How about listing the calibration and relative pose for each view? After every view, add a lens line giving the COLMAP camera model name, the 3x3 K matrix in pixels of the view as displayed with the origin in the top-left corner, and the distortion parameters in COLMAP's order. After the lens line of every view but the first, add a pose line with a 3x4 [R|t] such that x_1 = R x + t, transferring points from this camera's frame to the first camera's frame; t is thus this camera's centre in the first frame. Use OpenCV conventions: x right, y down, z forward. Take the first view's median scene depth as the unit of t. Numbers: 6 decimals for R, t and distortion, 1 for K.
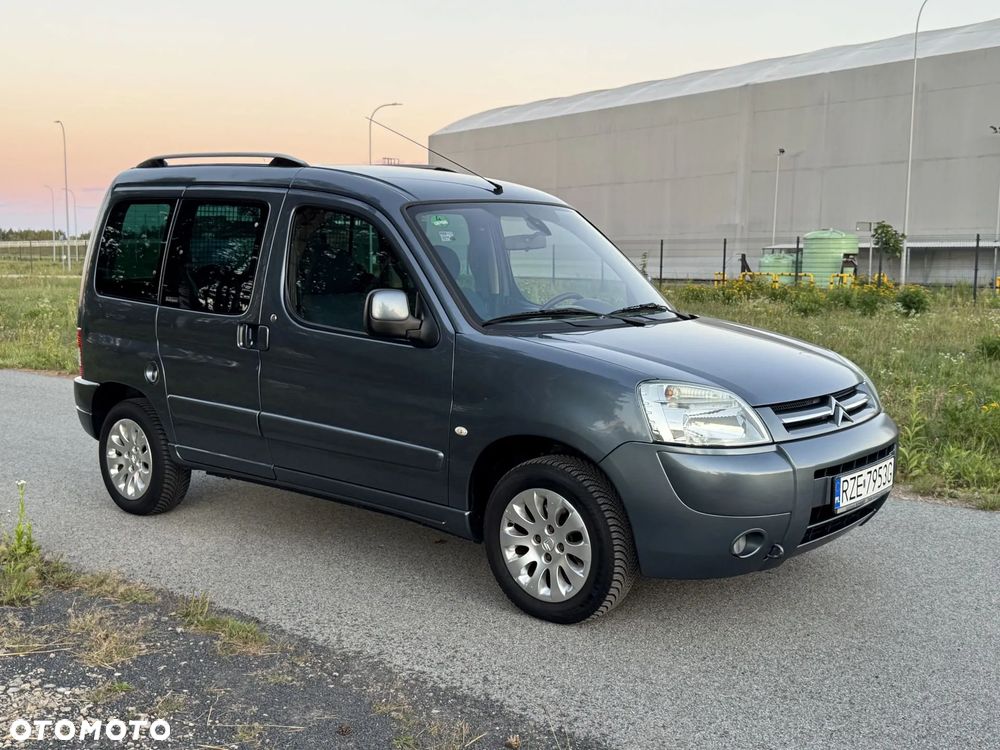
lens RADIAL K [[1102.9, 0, 504.4], [0, 1102.9, 373.8], [0, 0, 1]] dist [0.104558, 0.000000]
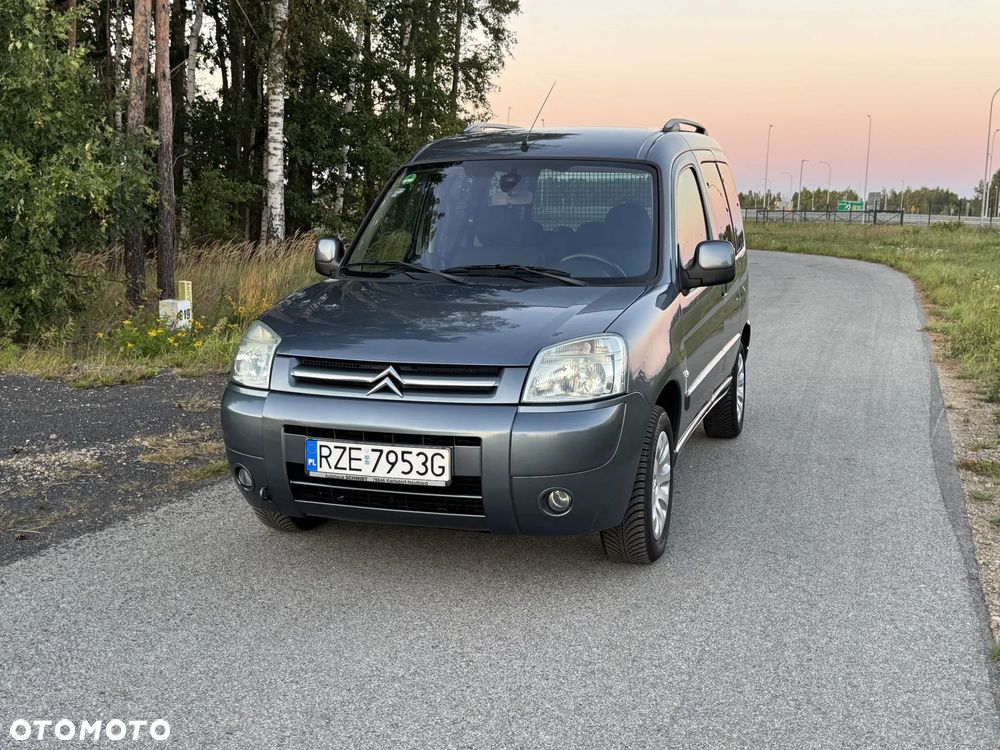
lens RADIAL K [[1185.1, 0, 505.1], [0, 1185.1, 370.8], [0, 0, 1]] dist [0.081282, 0.000000]
pose [[0.392916, 0.133042, -0.909899, 4.485886], [-0.118175, 0.988580, 0.093515, -0.286769], [0.911949, 0.070784, 0.404151, 2.513970]]
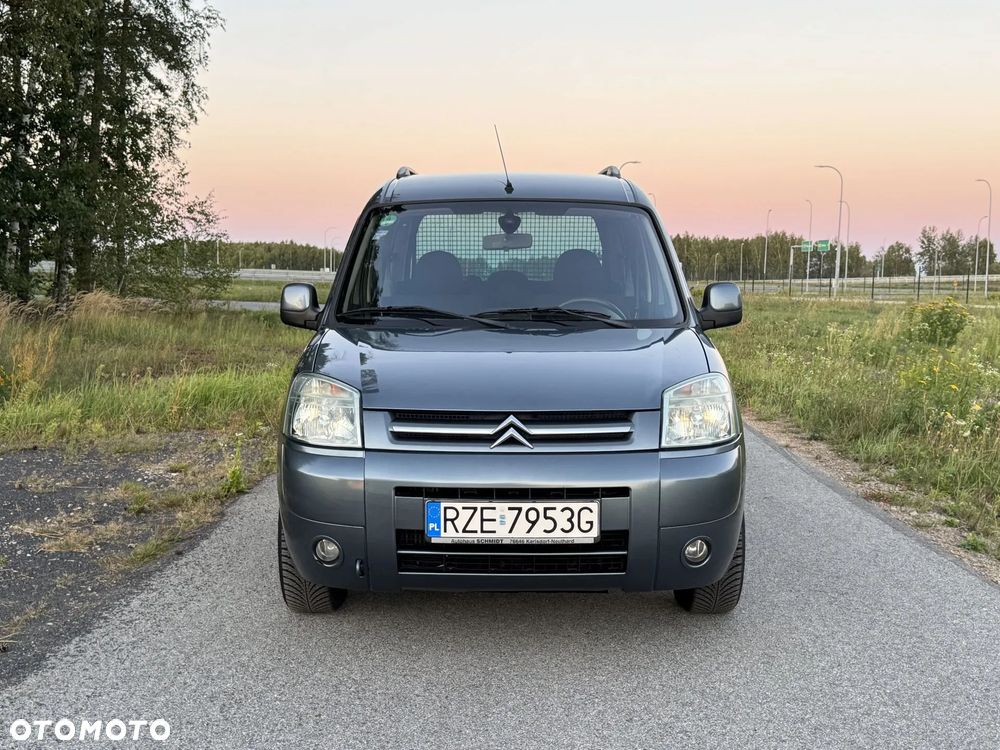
lens RADIAL K [[1185.1, 0, 502.5], [0, 1185.1, 372.8], [0, 0, 1]] dist [0.081282, 0.000000]
pose [[0.647849, 0.069996, -0.758546, 3.536272], [-0.096059, 0.995327, 0.009805, -0.070670], [0.755688, 0.066513, 0.651546, 1.488113]]
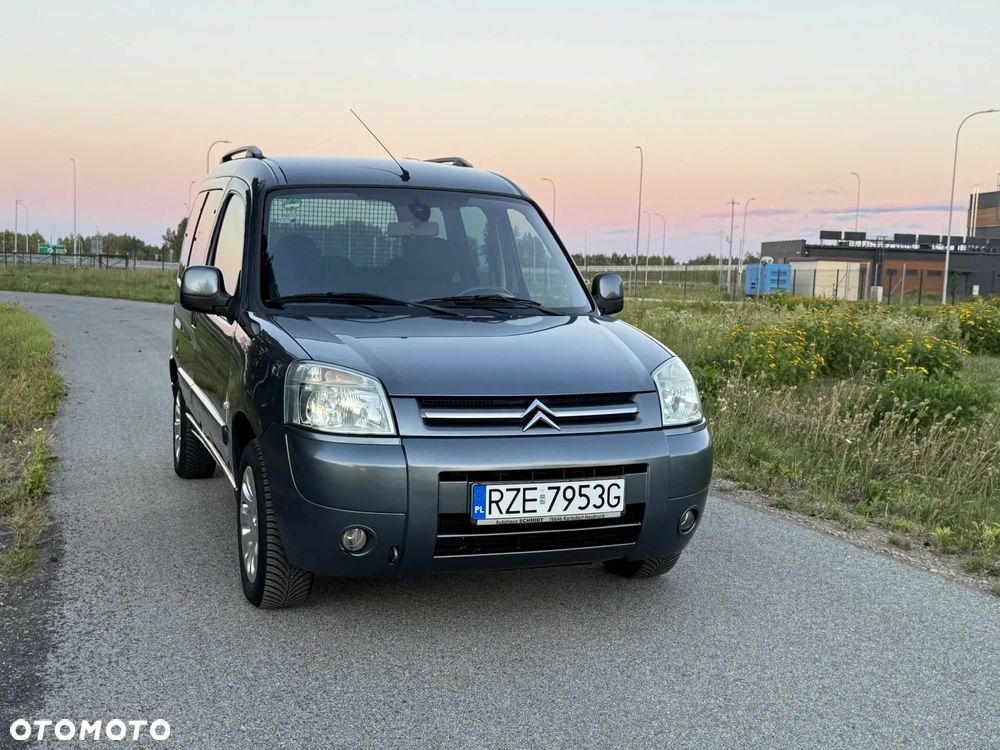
lens RADIAL K [[1185.1, 0, 498.8], [0, 1185.1, 375.7], [0, 0, 1]] dist [0.081282, 0.000000]
pose [[0.870032, 0.069418, -0.488083, 2.643310], [-0.083615, 0.996471, -0.007323, 0.042516], [0.485852, 0.047183, 0.872767, 0.614435]]
